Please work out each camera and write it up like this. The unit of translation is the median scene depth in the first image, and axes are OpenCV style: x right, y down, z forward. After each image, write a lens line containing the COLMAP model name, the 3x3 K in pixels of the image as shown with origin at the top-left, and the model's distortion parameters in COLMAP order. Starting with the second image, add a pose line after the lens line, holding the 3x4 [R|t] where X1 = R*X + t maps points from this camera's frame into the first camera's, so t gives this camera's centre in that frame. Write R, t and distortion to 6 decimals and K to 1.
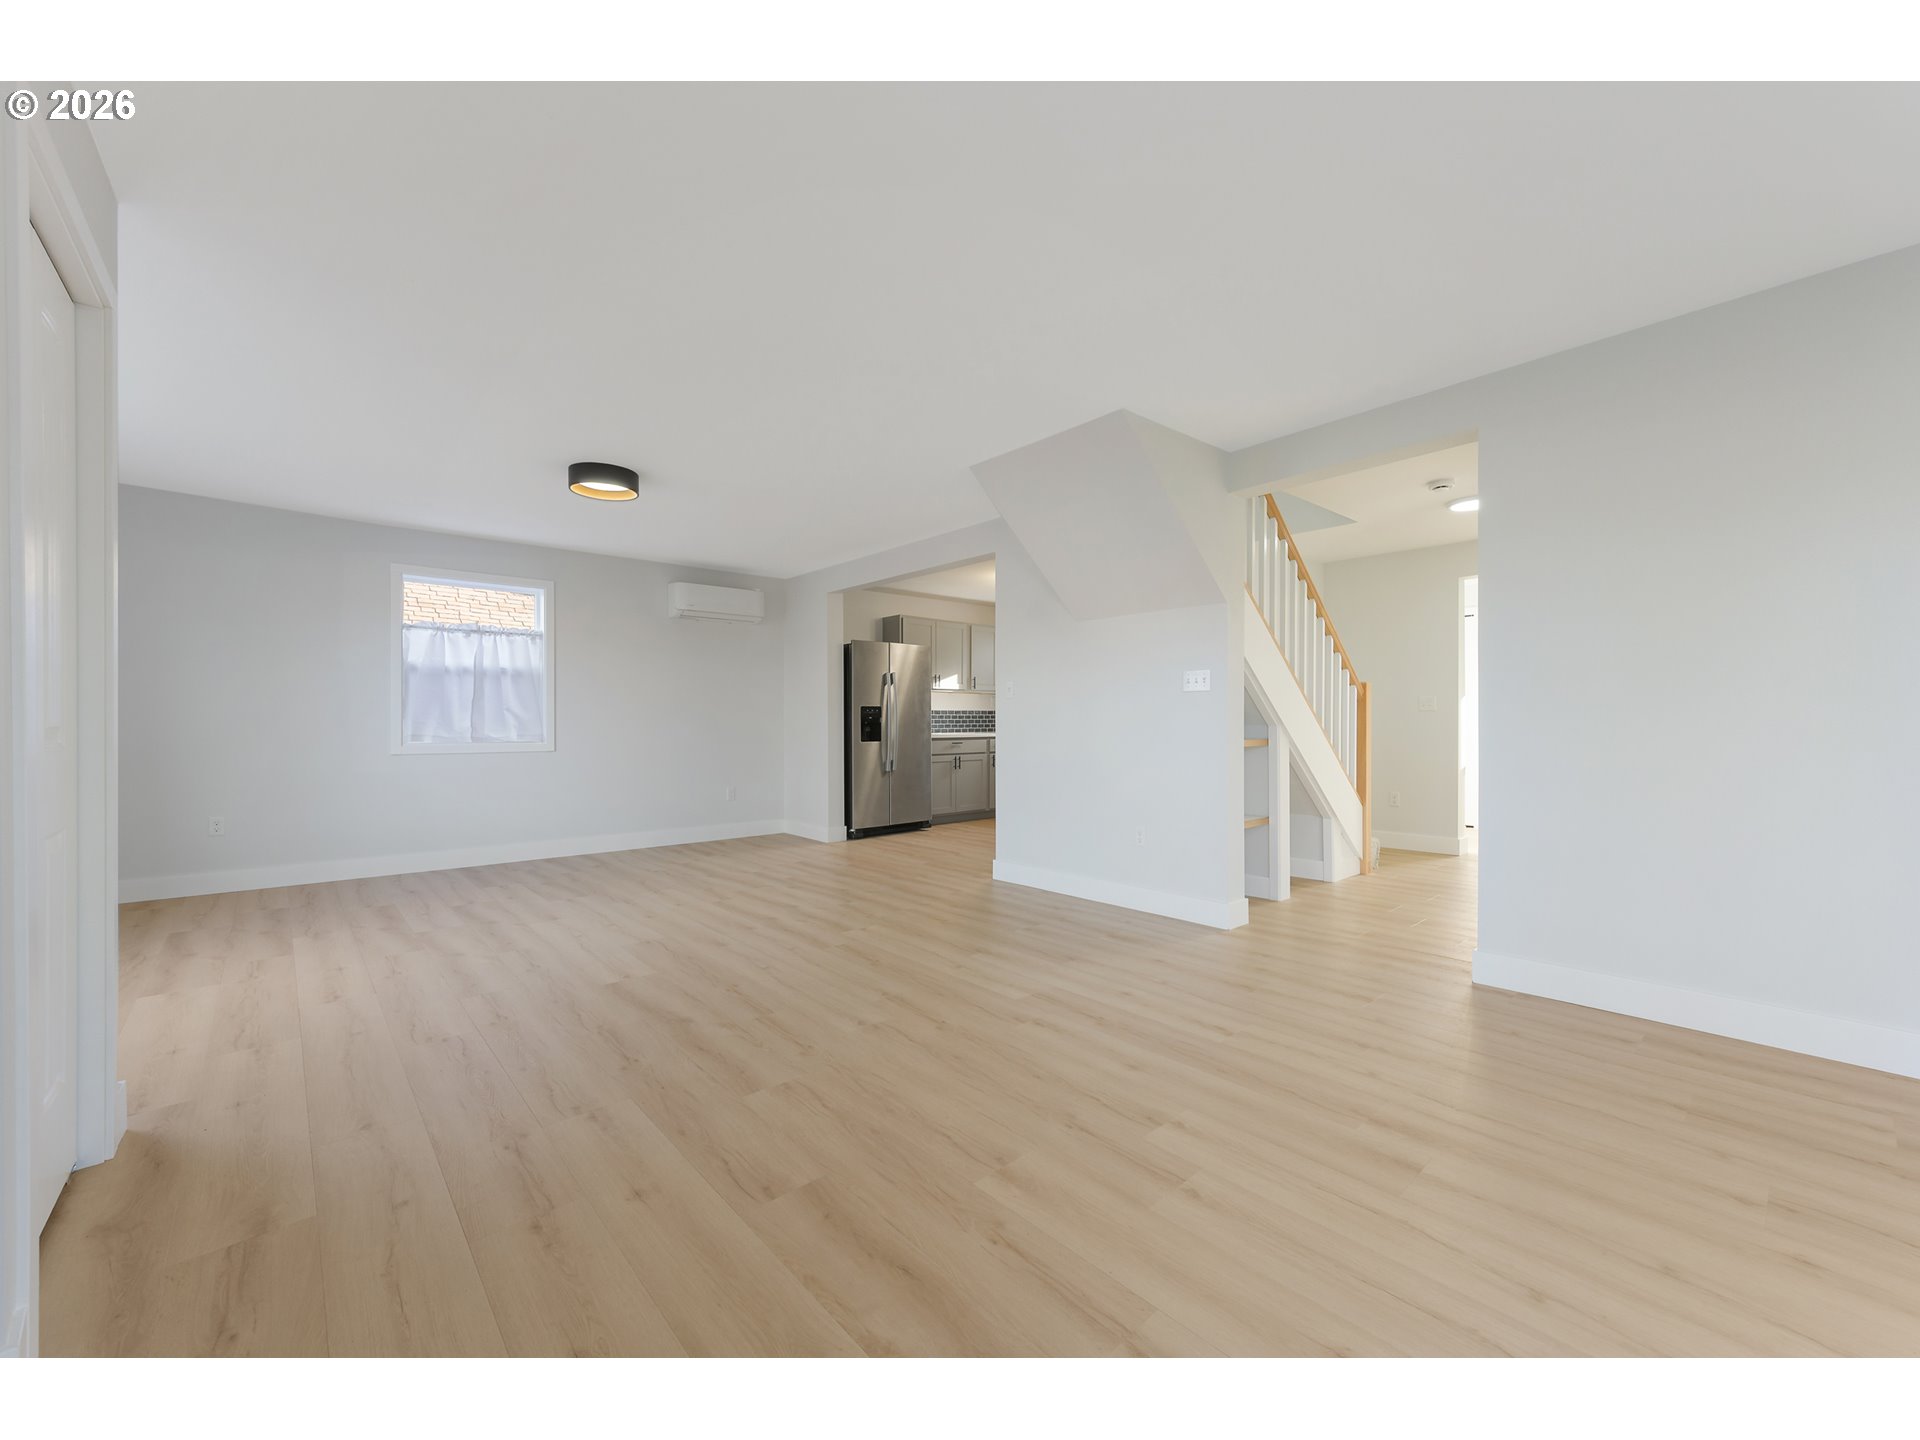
lens RADIAL K [[748.4, 0, 967.9], [0, 748.4, 731.1], [0, 0, 1]] dist [-0.000151, -0.000041]
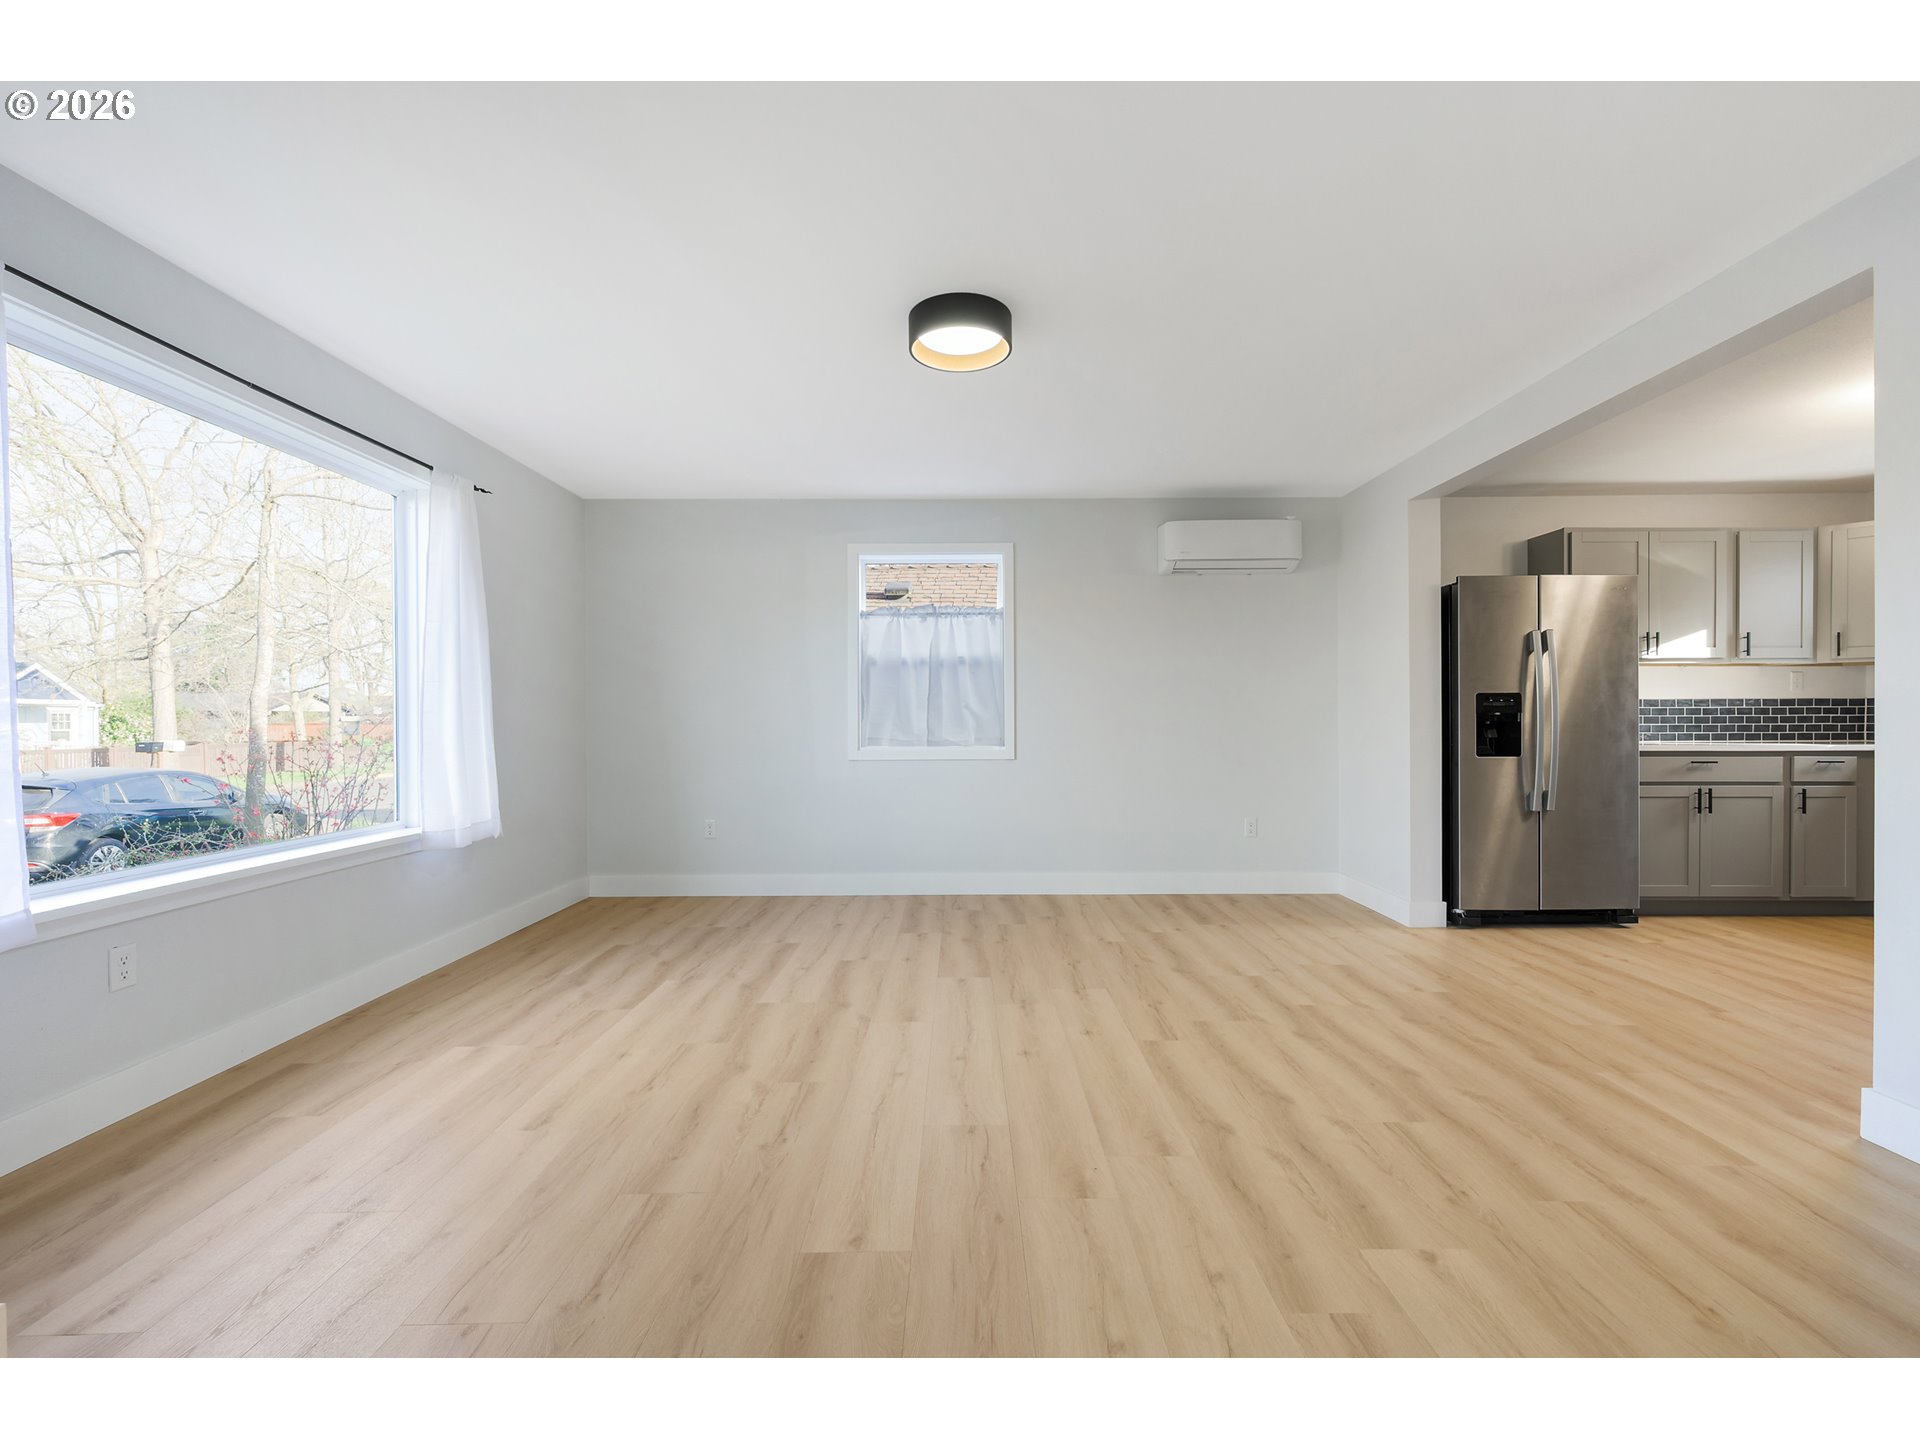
lens RADIAL K [[799.2, 0, 964.4], [0, 799.2, 726.8], [0, 0, 1]] dist [0.000669, 0.000074]
pose [[0.737924, 0.003965, -0.674872, -0.023601], [-0.006126, 0.999981, -0.000824, -0.005671], [0.674856, 0.004742, 0.737935, 0.325420]]
